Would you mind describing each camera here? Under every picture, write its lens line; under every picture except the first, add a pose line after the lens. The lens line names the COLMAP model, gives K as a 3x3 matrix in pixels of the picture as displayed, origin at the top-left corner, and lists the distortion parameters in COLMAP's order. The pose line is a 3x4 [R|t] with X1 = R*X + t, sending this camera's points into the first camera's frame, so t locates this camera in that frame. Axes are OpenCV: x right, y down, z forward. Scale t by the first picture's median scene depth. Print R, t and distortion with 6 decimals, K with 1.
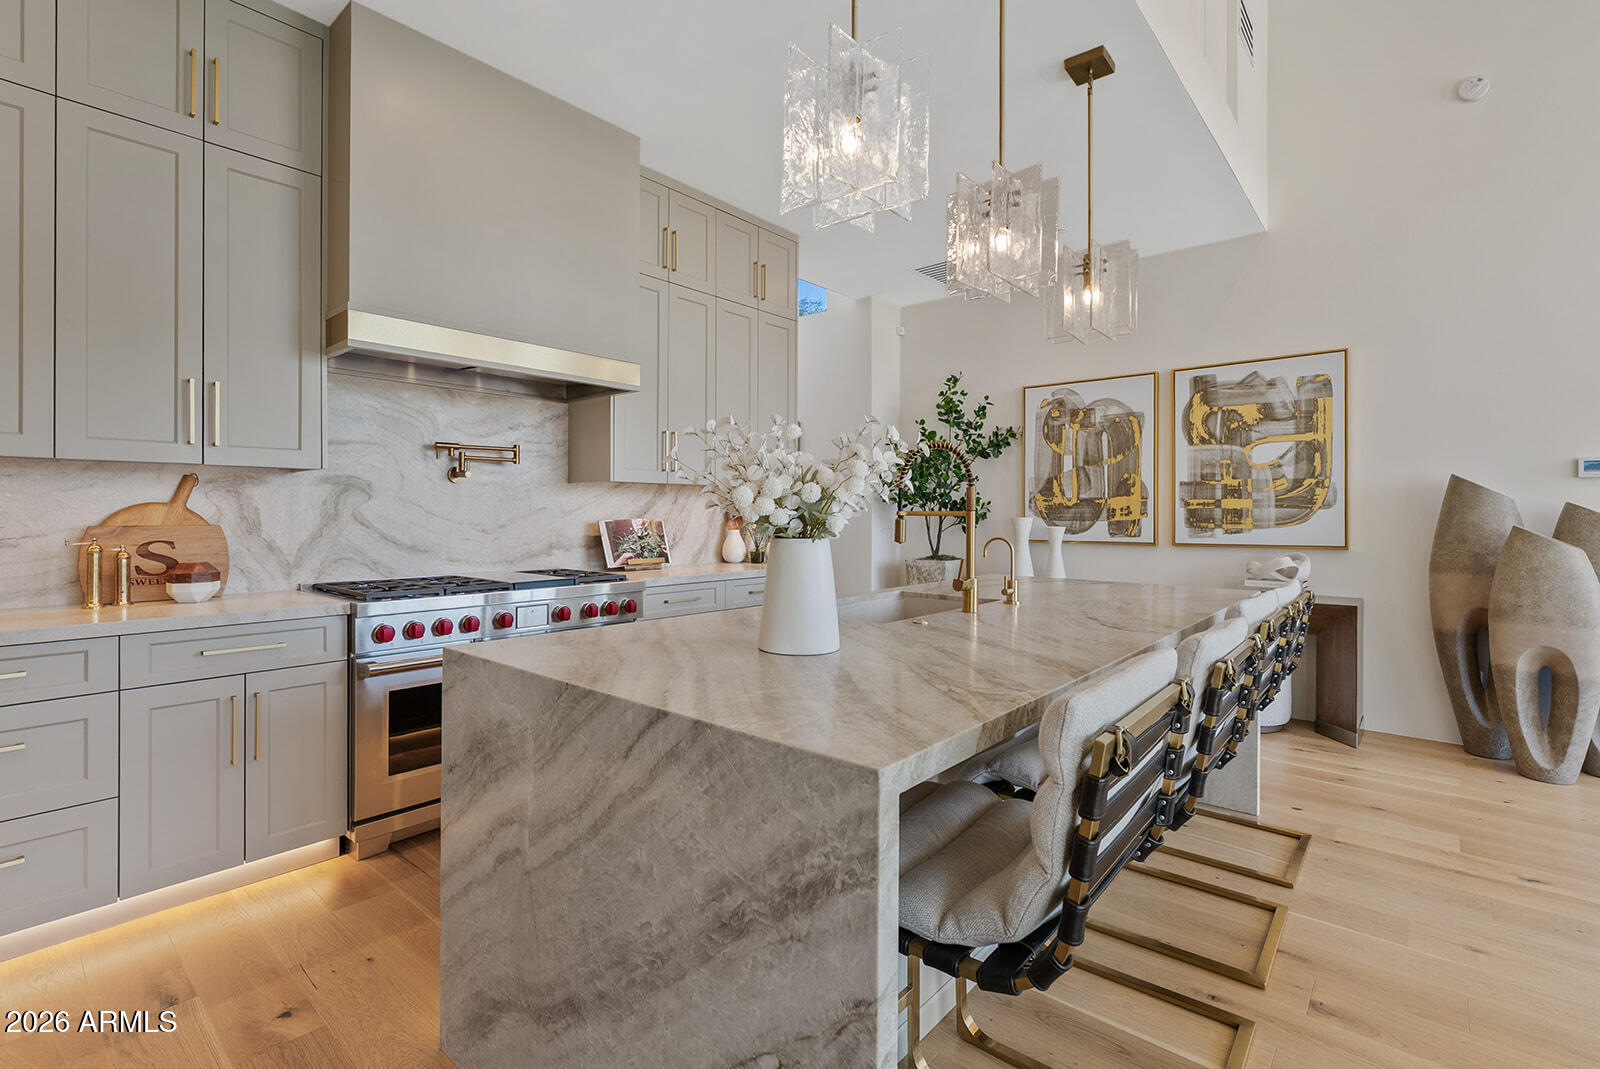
lens RADIAL K [[736.4, 0, 805.4], [0, 736.4, 512.8], [0, 0, 1]] dist [-0.001559, 0.001337]
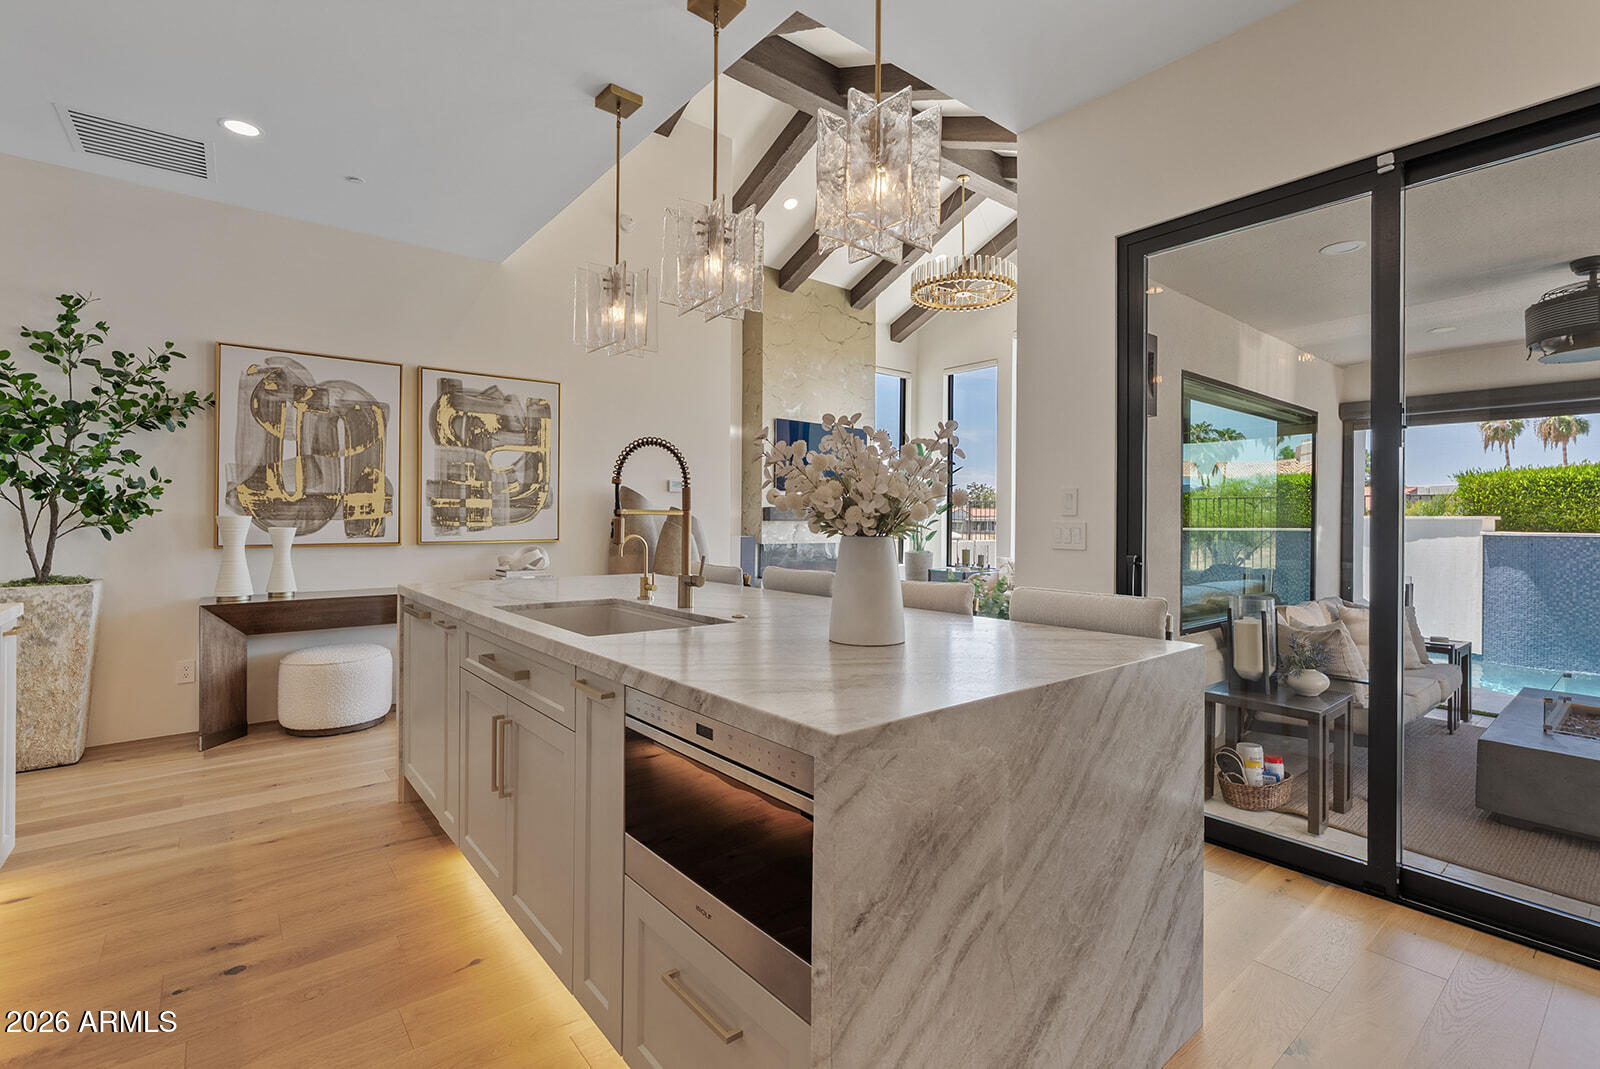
lens RADIAL K [[736.4, 0, 799.6], [0, 736.4, 516.5], [0, 0, 1]] dist [-0.001559, 0.001337]
pose [[0.181239, 0.000265, 0.983439, -0.585755], [-0.008132, 0.999966, 0.001229, 0.002686], [-0.983405, -0.008221, 0.181235, 0.495630]]
